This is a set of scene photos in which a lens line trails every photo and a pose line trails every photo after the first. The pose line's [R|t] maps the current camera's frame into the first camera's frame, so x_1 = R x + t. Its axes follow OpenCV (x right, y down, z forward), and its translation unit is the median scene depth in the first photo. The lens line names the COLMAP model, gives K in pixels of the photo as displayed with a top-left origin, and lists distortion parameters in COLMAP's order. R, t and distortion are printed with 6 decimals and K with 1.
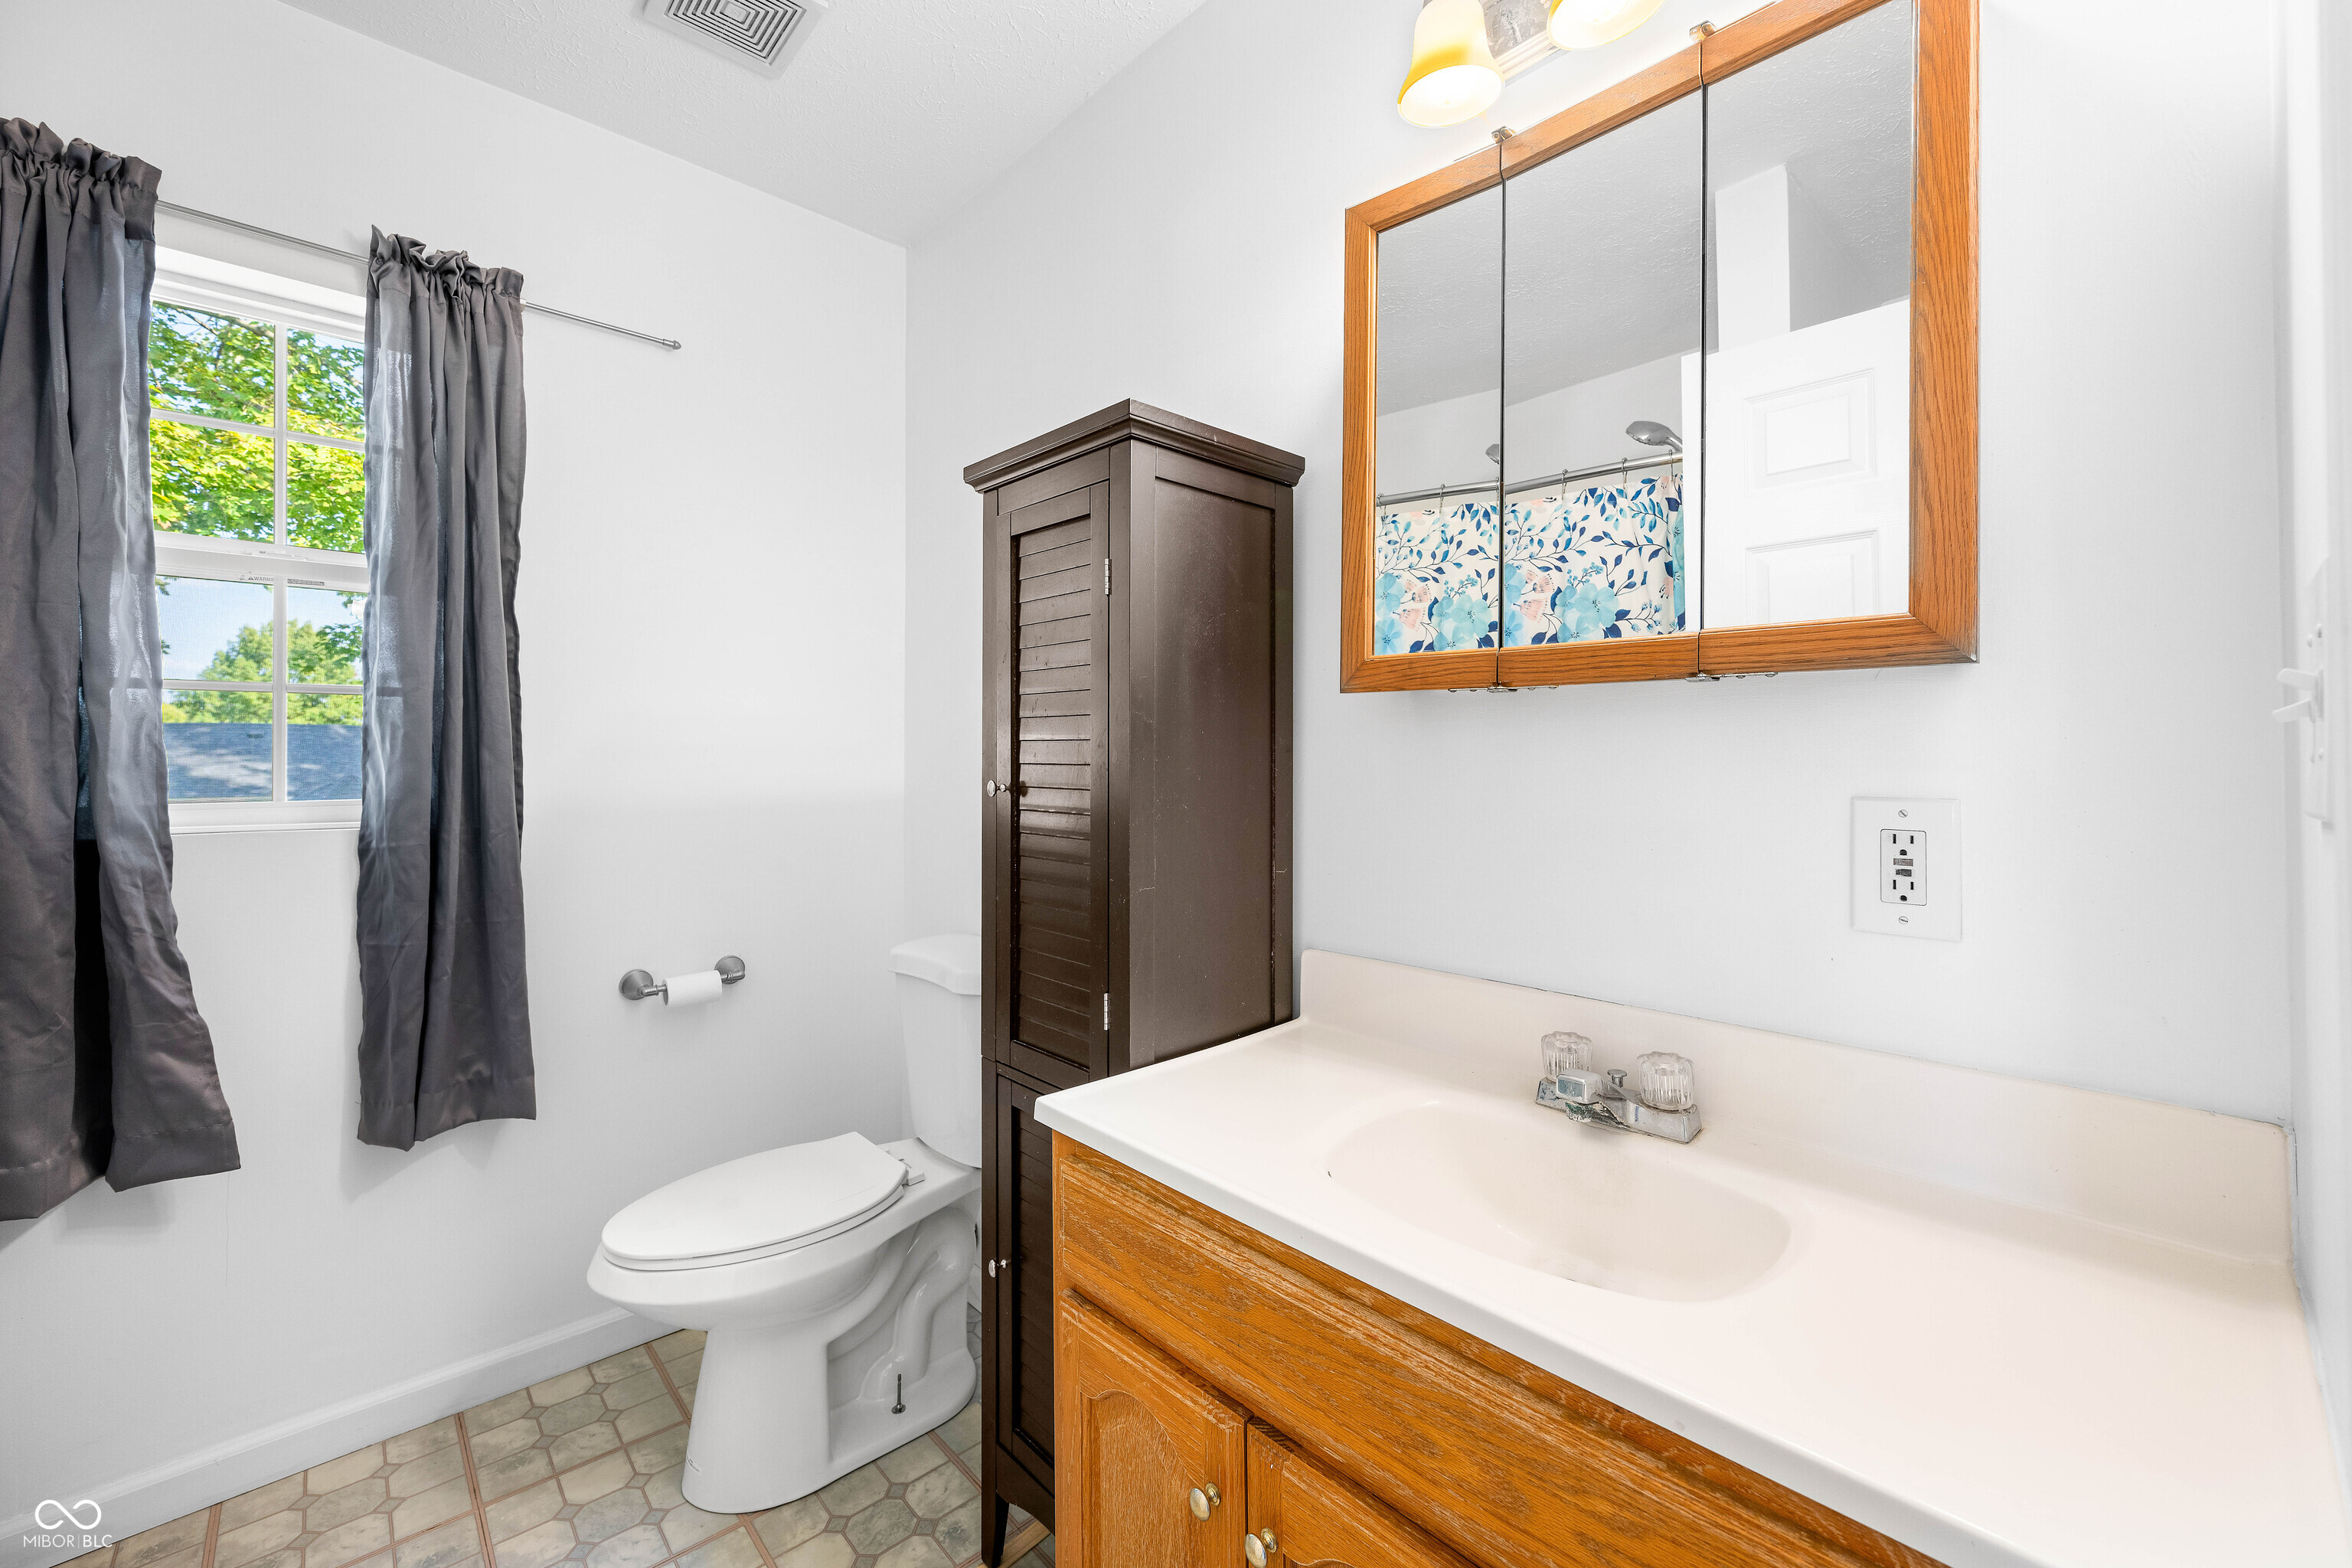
lens RADIAL K [[938.8, 0, 1184.1], [0, 938.8, 770.6], [0, 0, 1]] dist [0.001321, 0.000277]
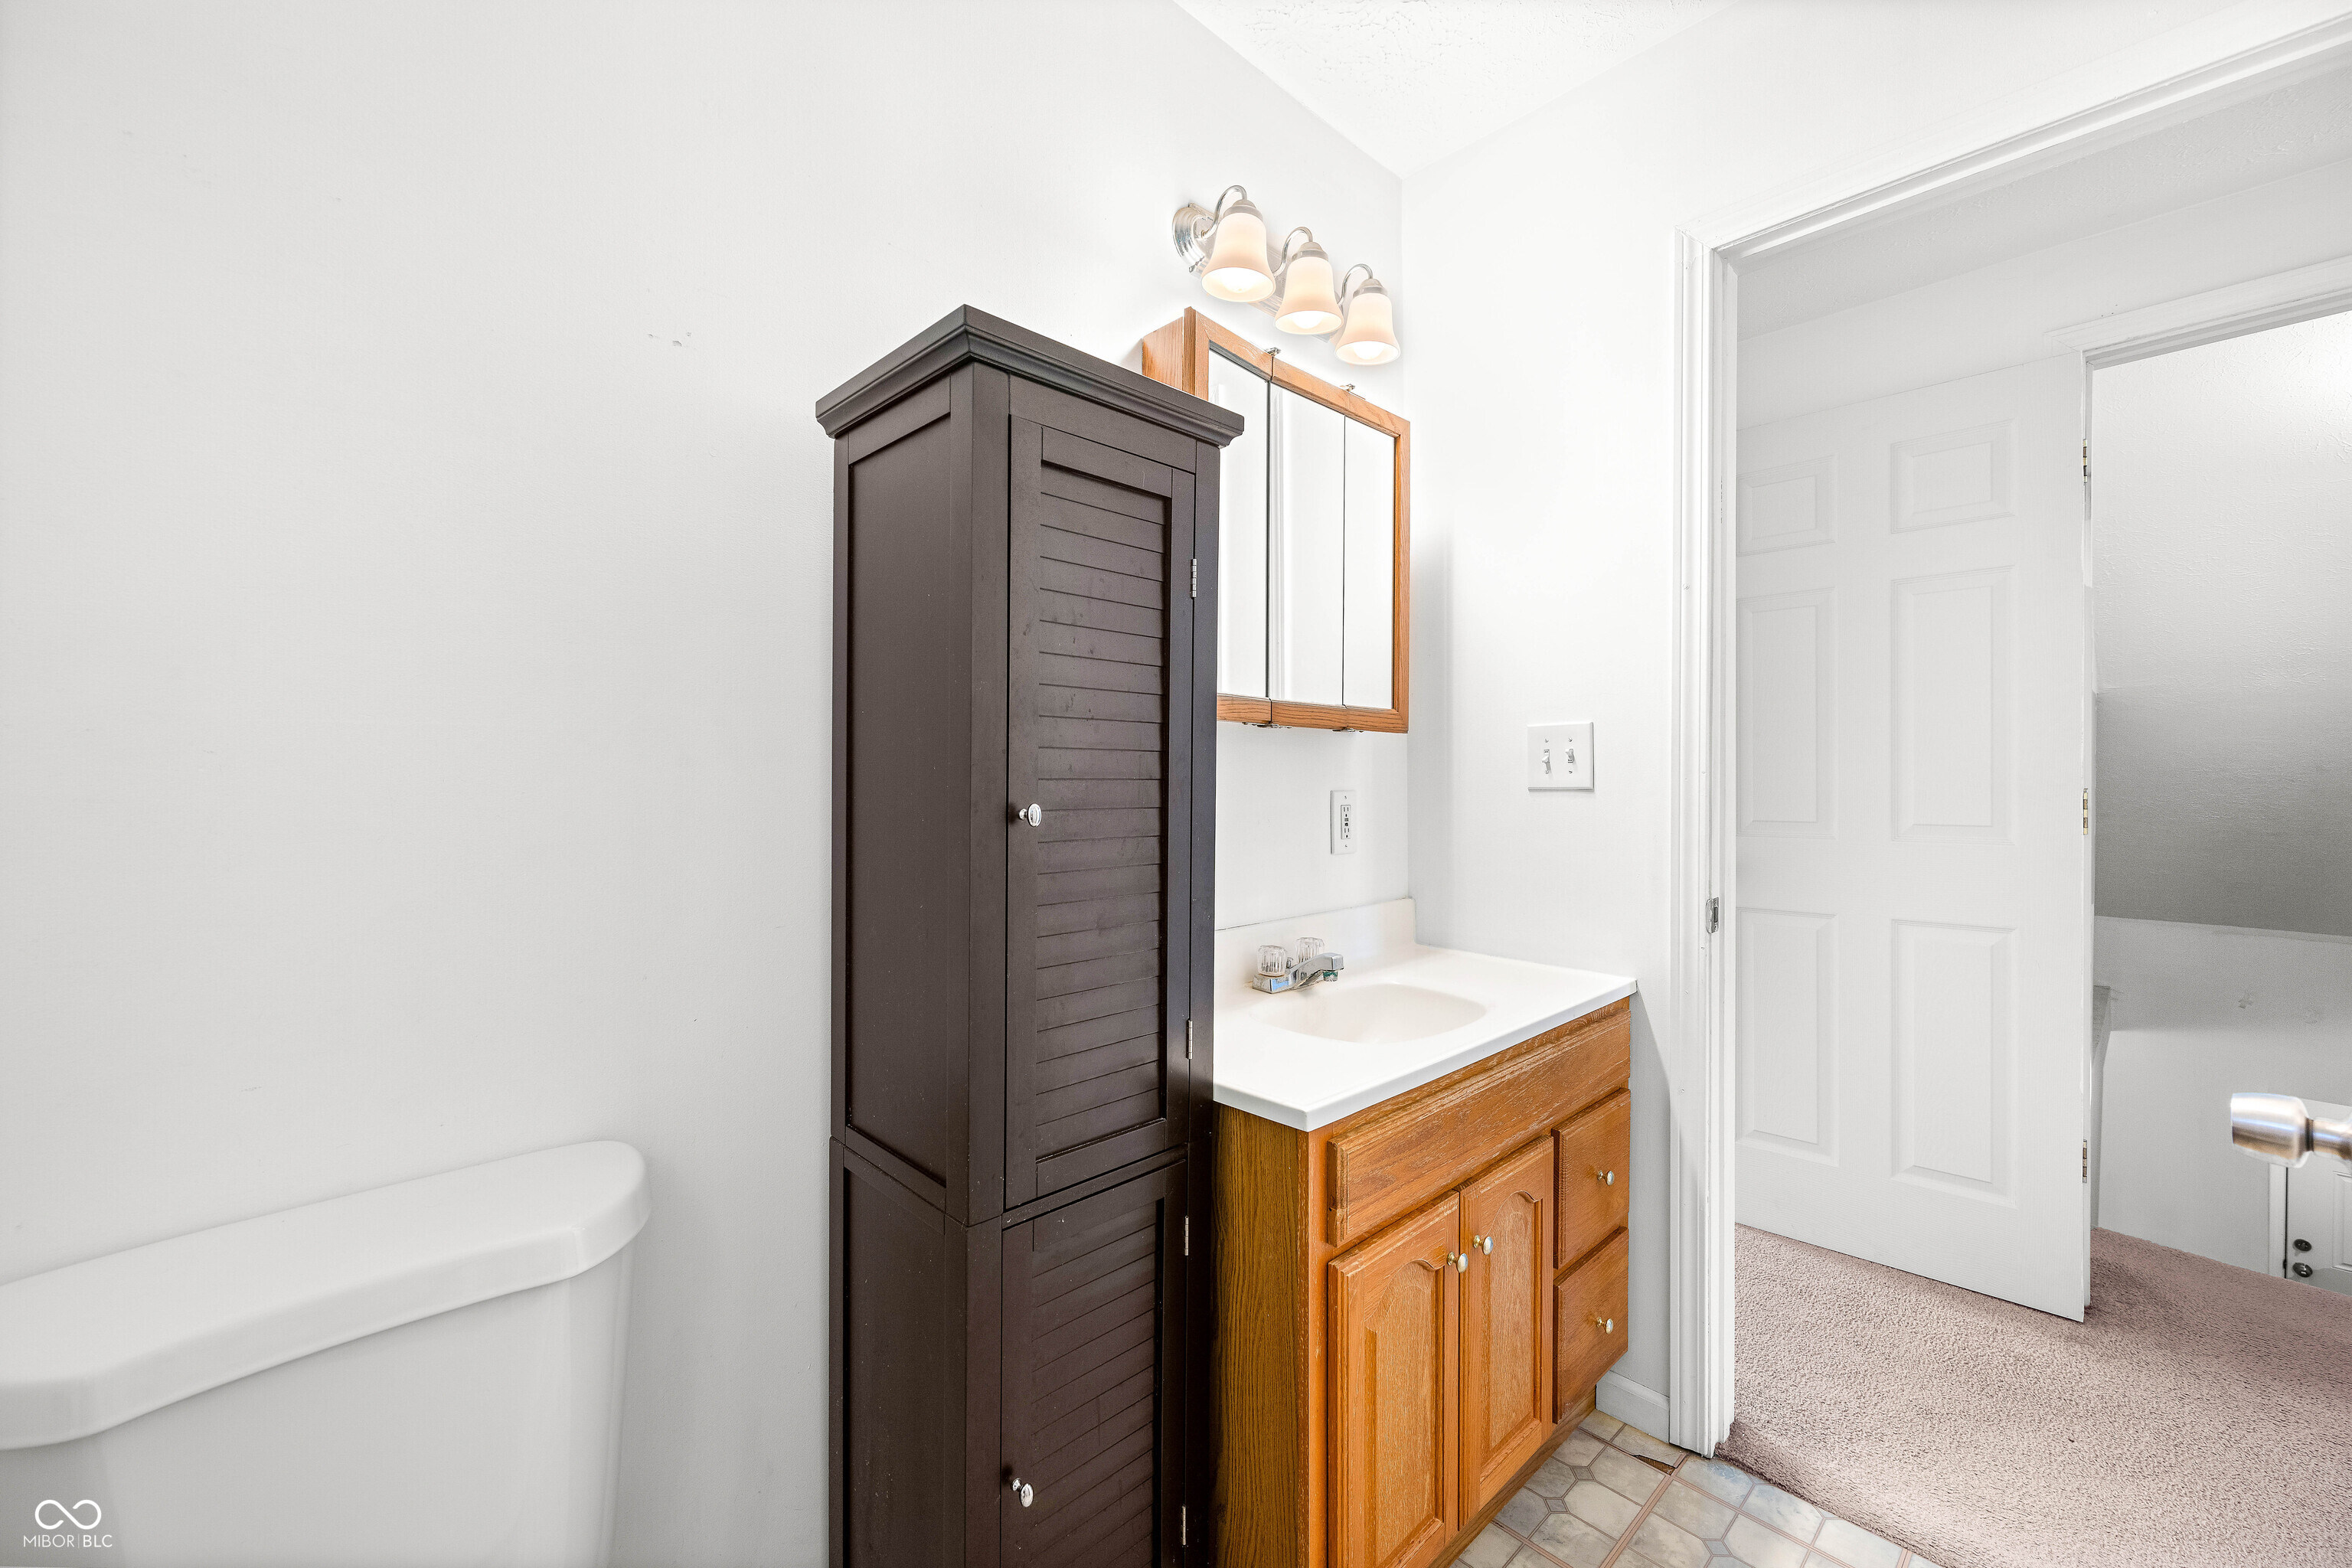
lens RADIAL K [[938.8, 0, 1184.1], [0, 938.8, 770.6], [0, 0, 1]] dist [0.001321, 0.000277]
pose [[-0.012723, -0.015924, 0.999792, -1.402403], [-0.002635, 0.999870, 0.015891, -0.042867], [-0.999916, -0.002433, -0.012764, 1.381213]]
